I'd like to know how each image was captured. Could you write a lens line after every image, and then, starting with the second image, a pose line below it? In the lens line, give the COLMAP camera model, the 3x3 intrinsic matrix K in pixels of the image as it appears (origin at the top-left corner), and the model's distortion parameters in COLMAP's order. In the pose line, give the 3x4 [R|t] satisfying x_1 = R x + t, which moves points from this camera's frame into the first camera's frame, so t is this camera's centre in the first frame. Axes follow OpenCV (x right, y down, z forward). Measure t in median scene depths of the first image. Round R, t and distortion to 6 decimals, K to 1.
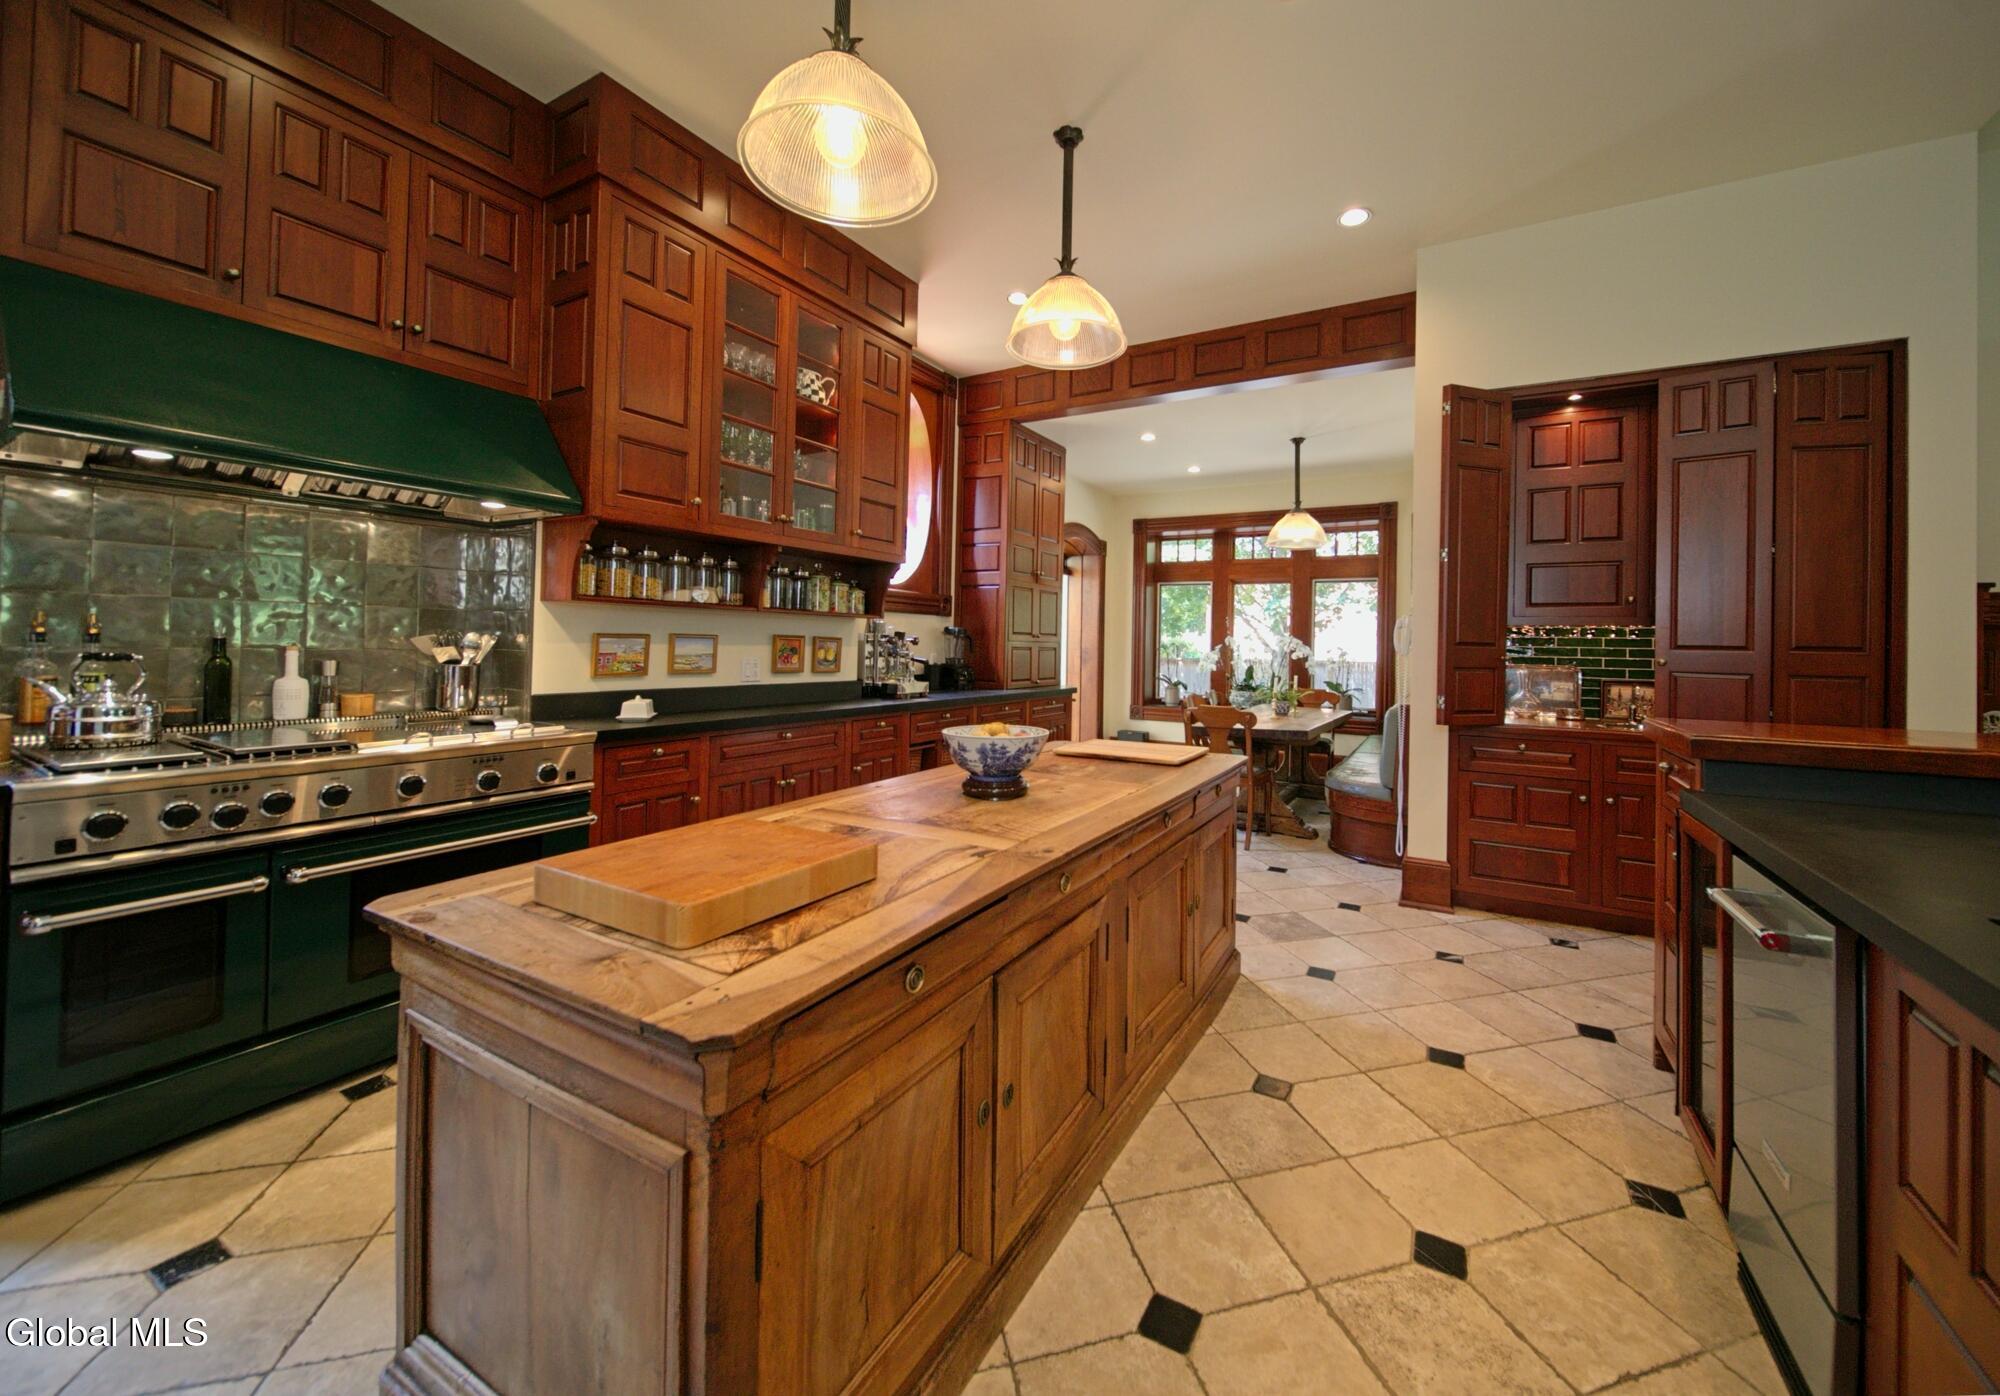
lens RADIAL K [[767.0, 0, 1042.2], [0, 767.0, 632.4], [0, 0, 1]] dist [0.013691, 0.000003]
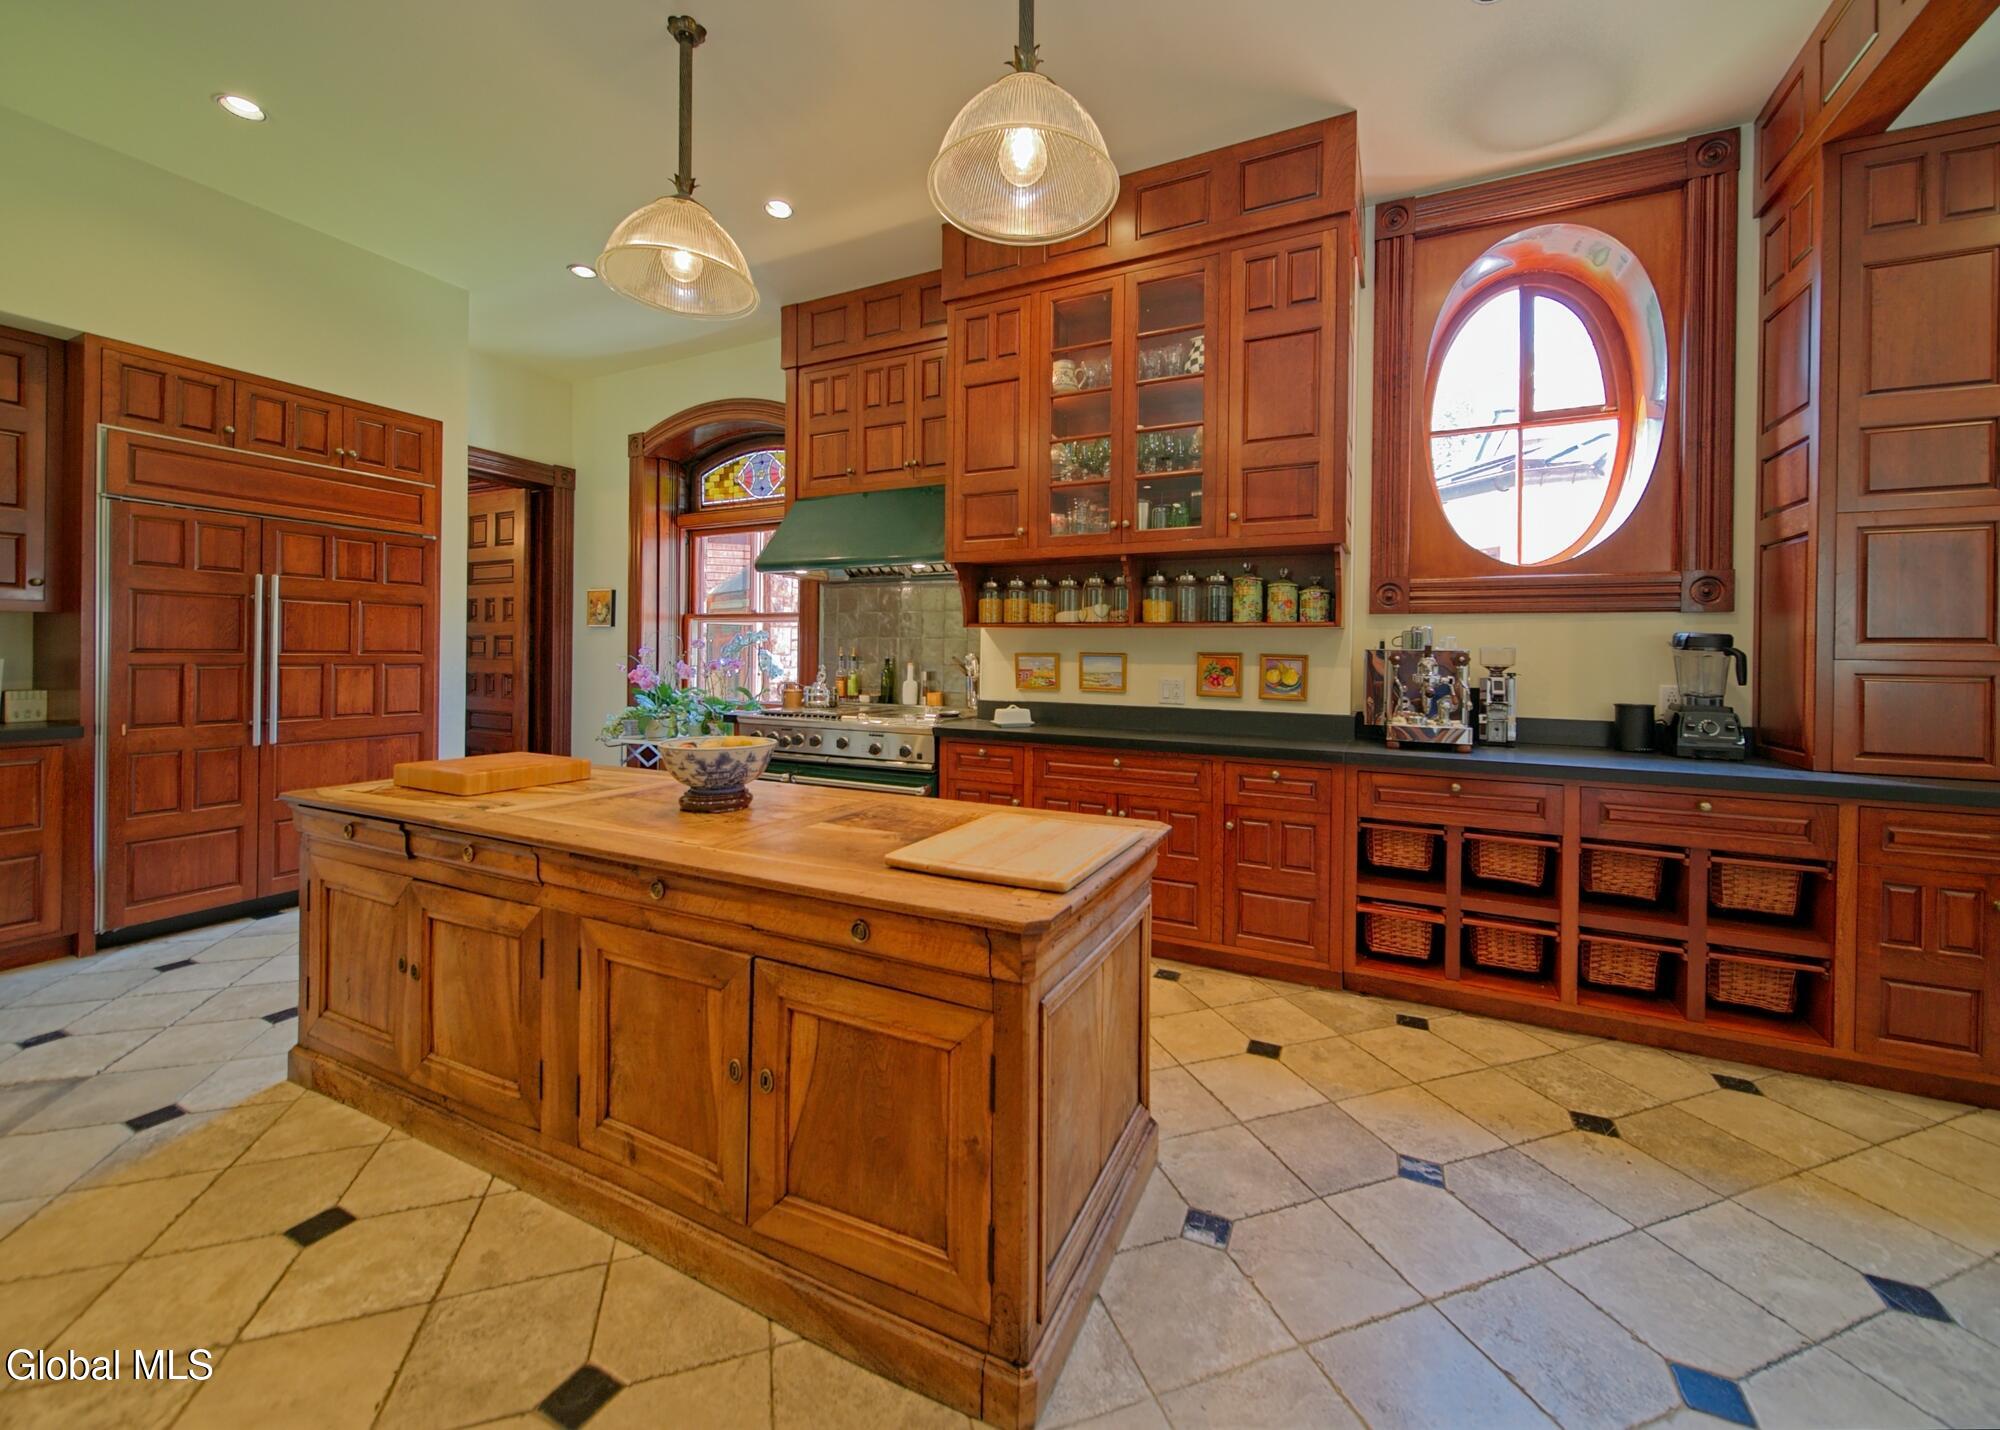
lens RADIAL K [[770.7, 0, 1010.7], [0, 770.7, 653.5], [0, 0, 1]] dist [-0.000602, 0.000315]
pose [[0.047403, -0.013366, -0.998786, 0.583789], [0.007340, 0.999888, -0.013033, 0.016059], [0.998849, -0.006714, 0.047496, 0.833526]]
